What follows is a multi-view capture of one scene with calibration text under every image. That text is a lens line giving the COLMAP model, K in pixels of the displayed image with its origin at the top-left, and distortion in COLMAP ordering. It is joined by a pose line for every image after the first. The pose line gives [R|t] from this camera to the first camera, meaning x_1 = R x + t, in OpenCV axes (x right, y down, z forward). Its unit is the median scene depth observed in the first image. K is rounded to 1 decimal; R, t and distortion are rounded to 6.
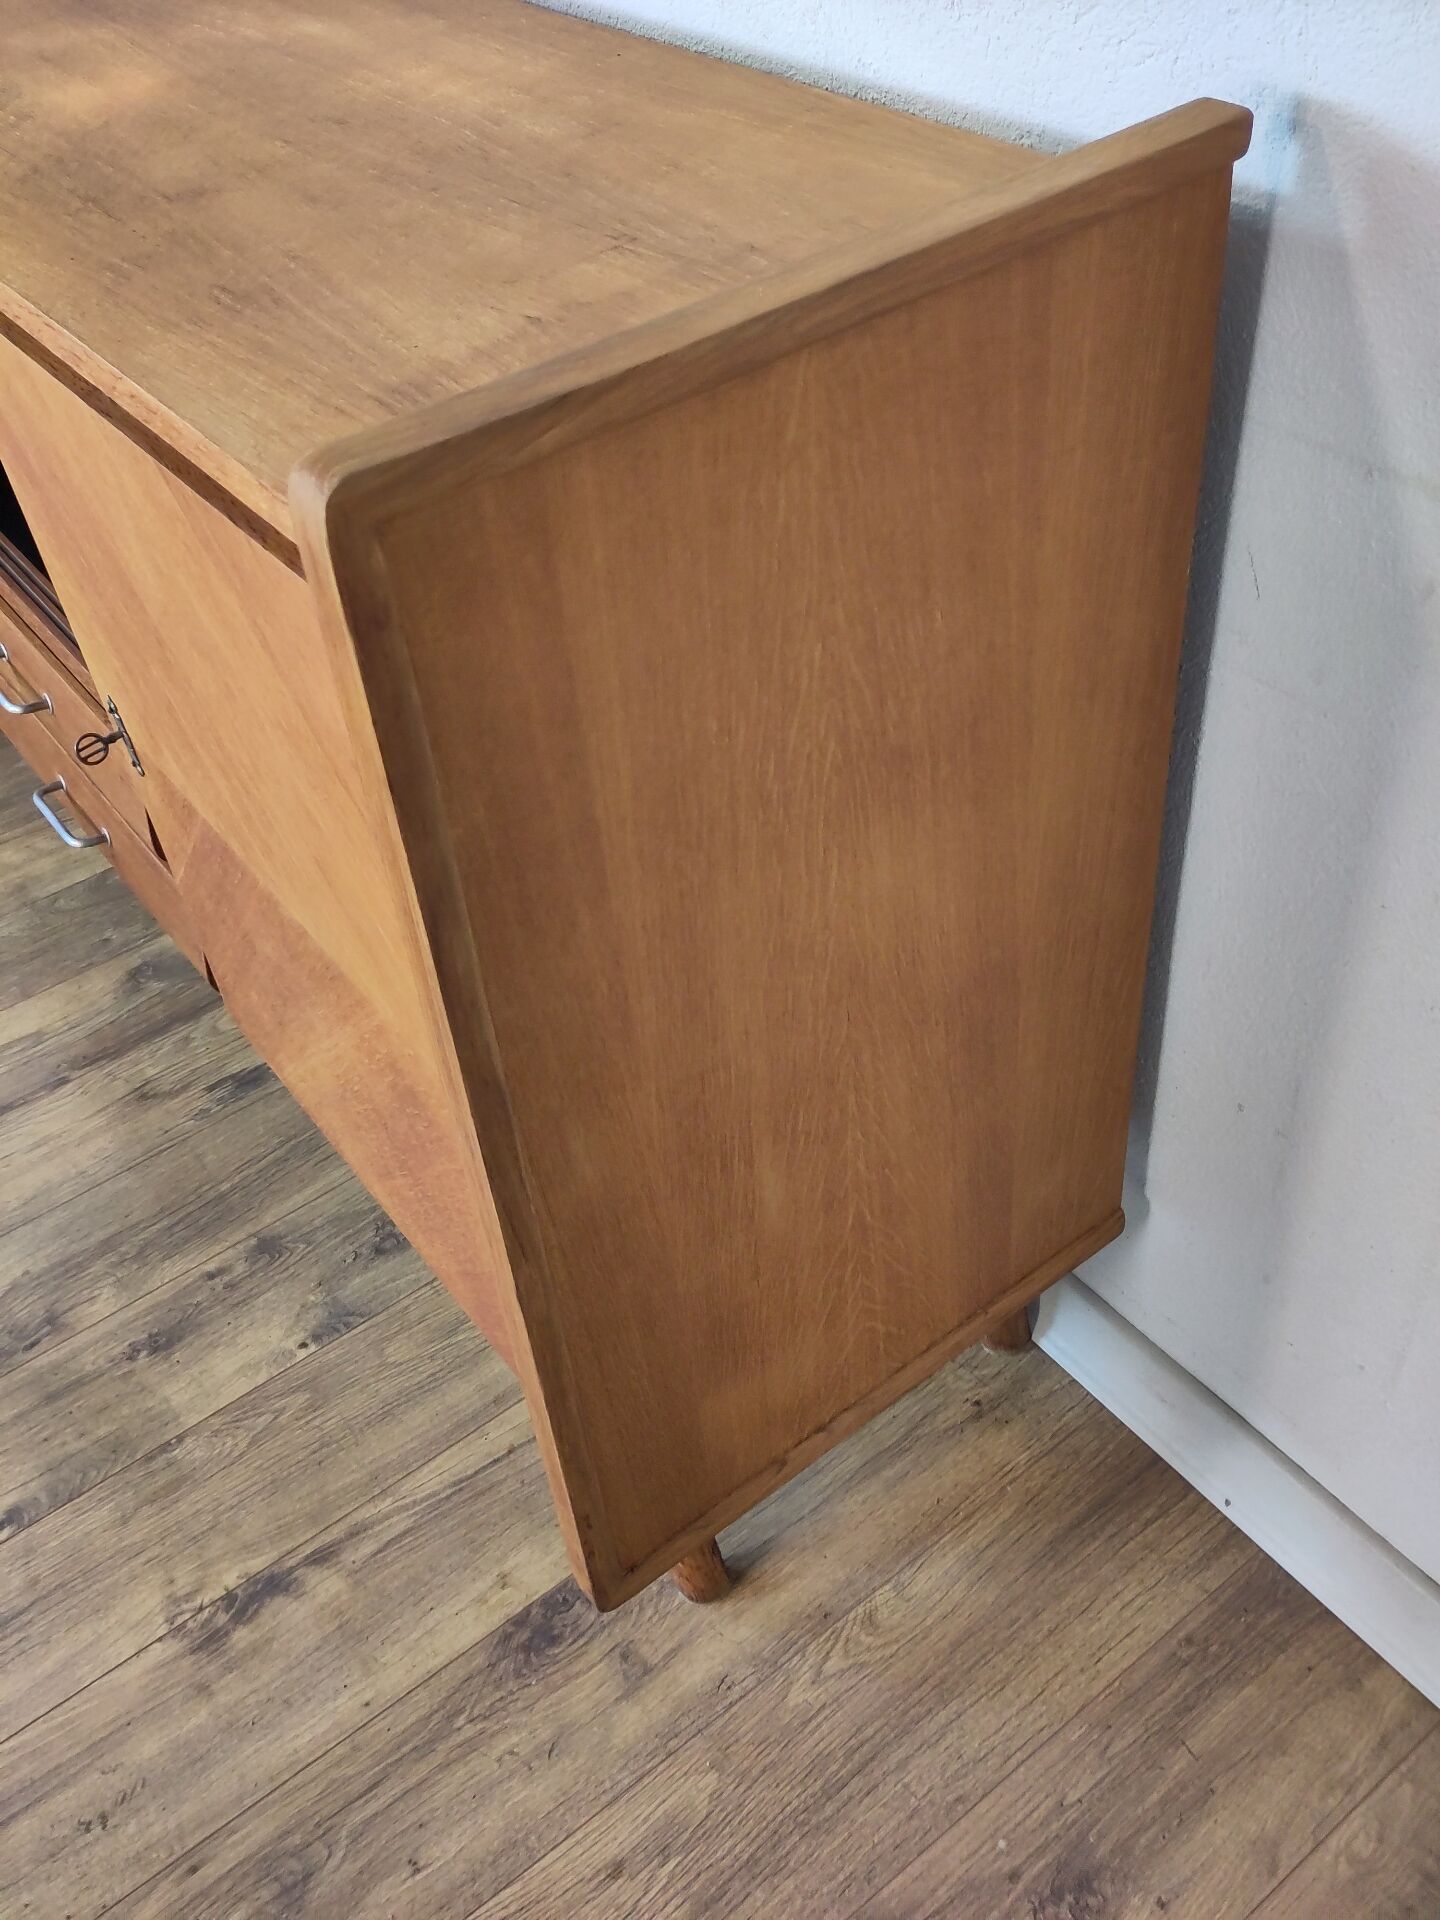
lens RADIAL K [[1701.6, 0, 696.4], [0, 1701.6, 948.2], [0, 0, 1]] dist [0.052868, -0.044547]
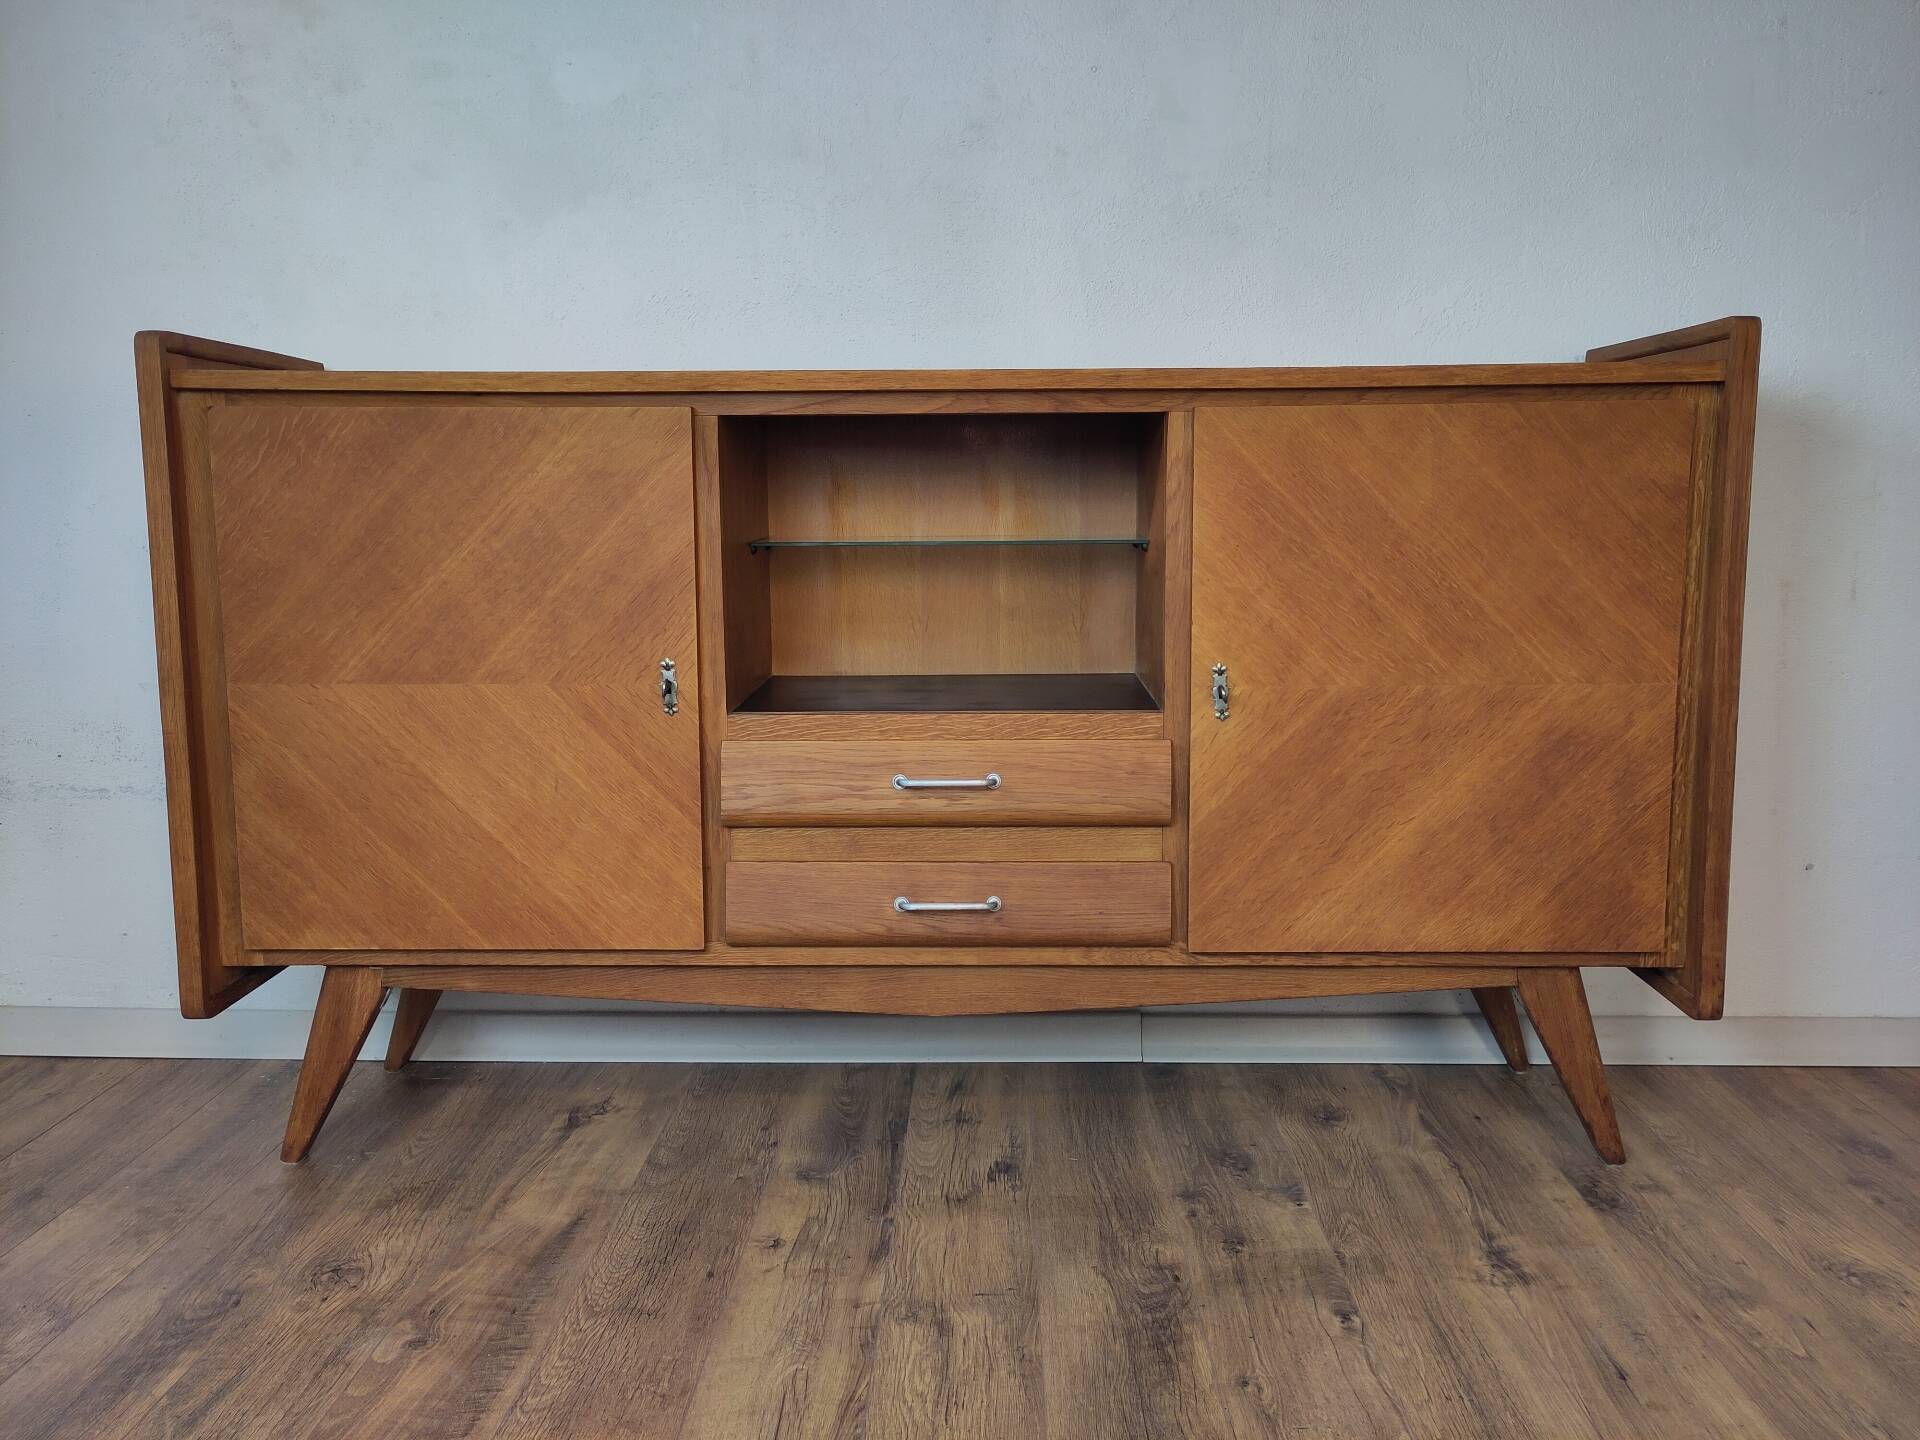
lens RADIAL K [[1701.6, 0, 963.0], [0, 1701.6, 737.2], [0, 0, 1]] dist [0.052868, -0.044547]
pose [[0.607103, -0.025412, 0.794217, -1.487987], [0.498323, 0.790701, -0.355621, 0.303714], [-0.618951, 0.611675, 0.492700, 0.325538]]
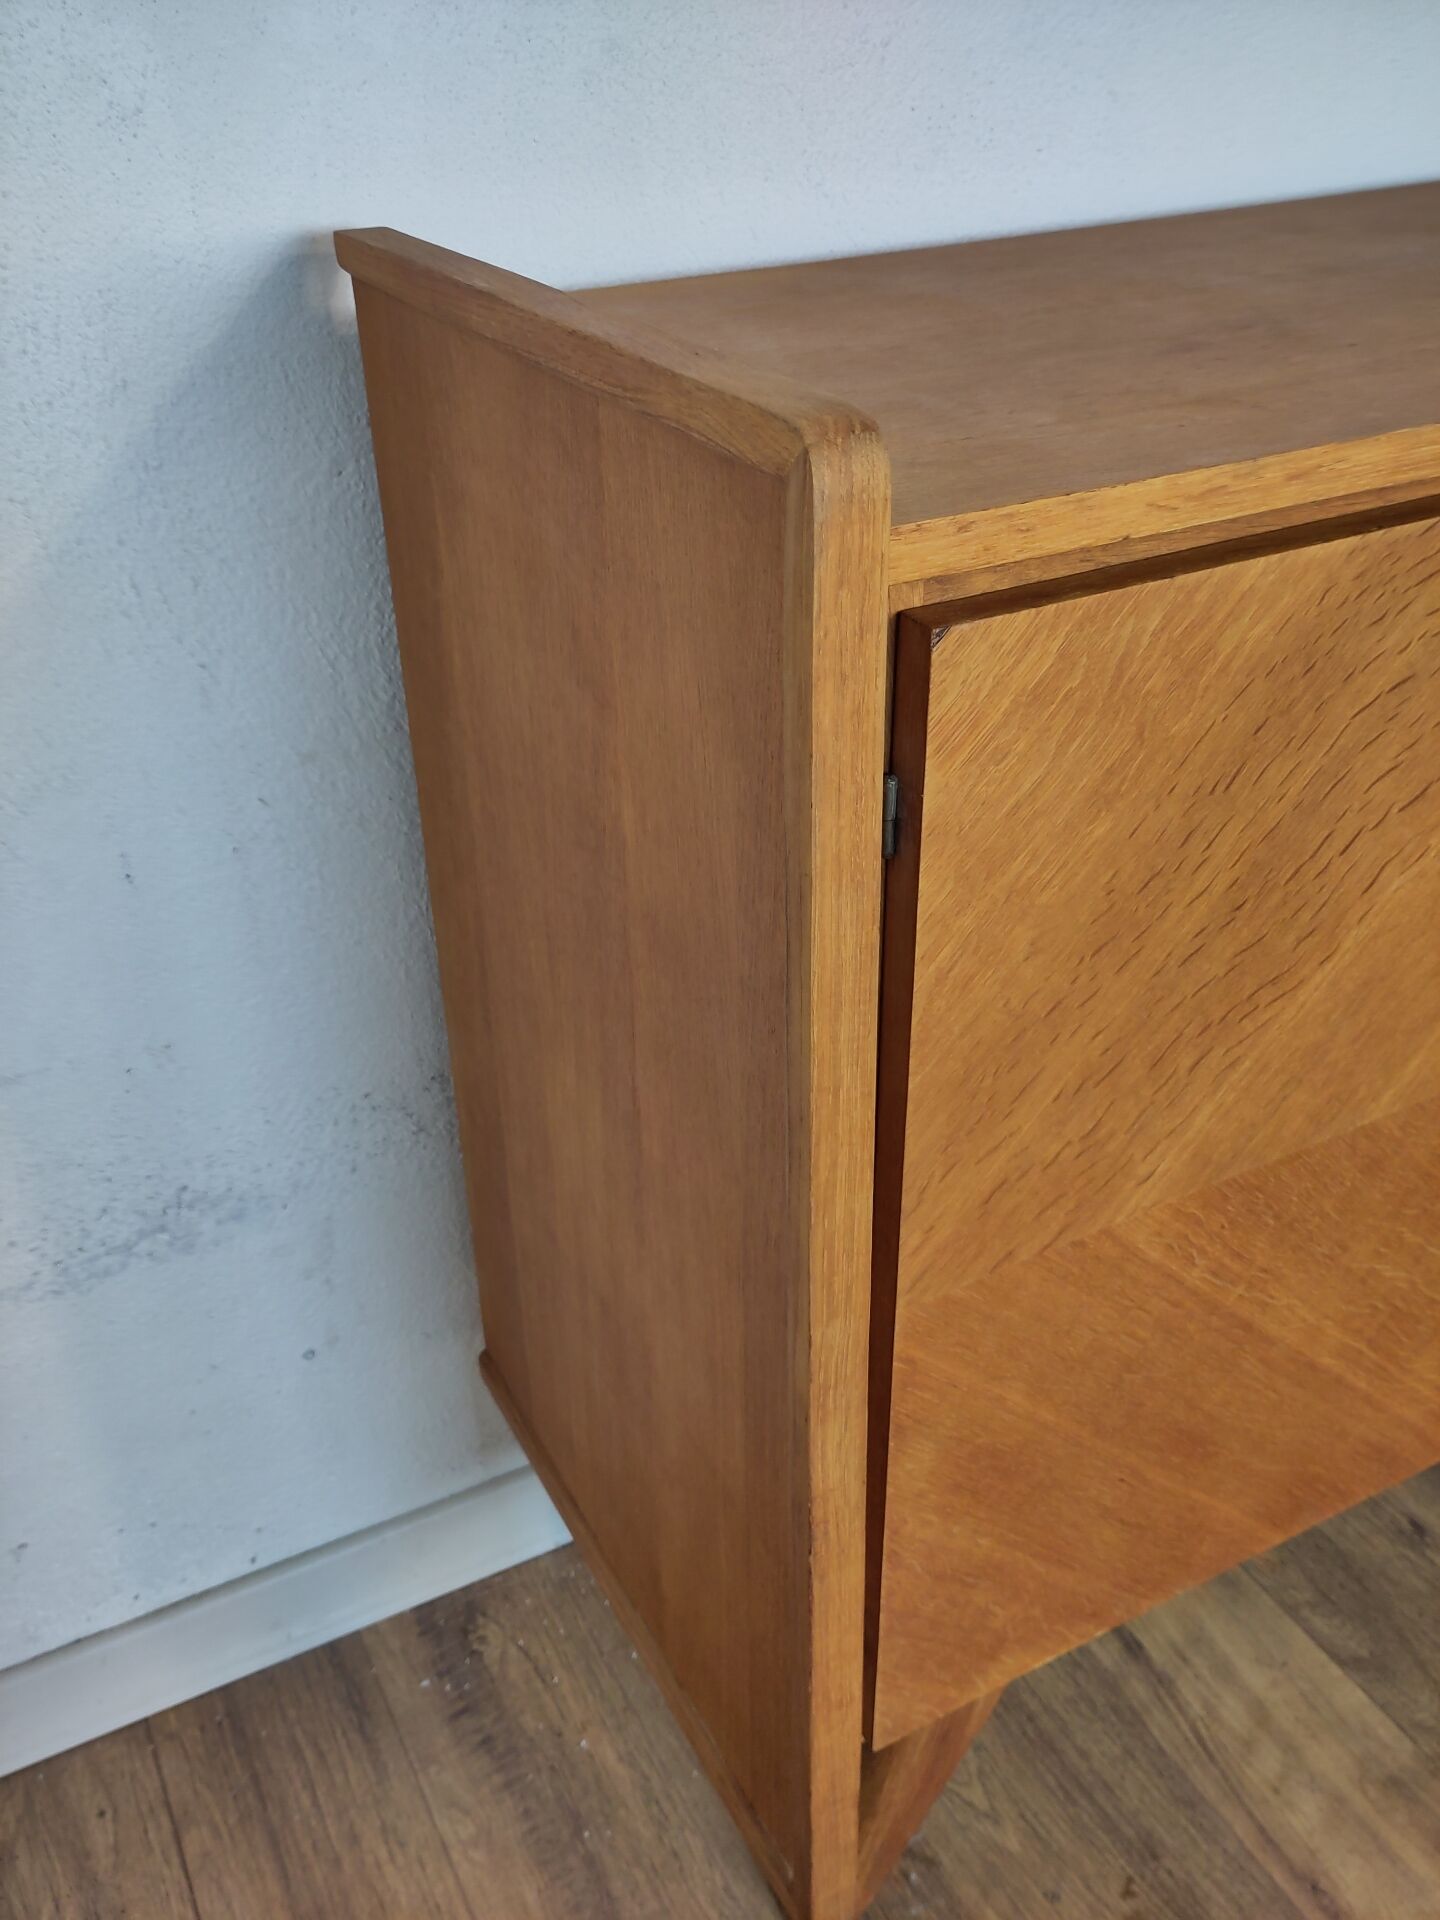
lens RADIAL K [[1701.6, 0, 701.9], [0, 1701.6, 965.5], [0, 0, 1]] dist [0.052868, -0.044547]
pose [[0.151316, -0.439784, 0.885265, -1.178515], [0.675788, 0.699617, 0.232047, -0.746878], [-0.721397, 0.563139, 0.403064, 1.113718]]
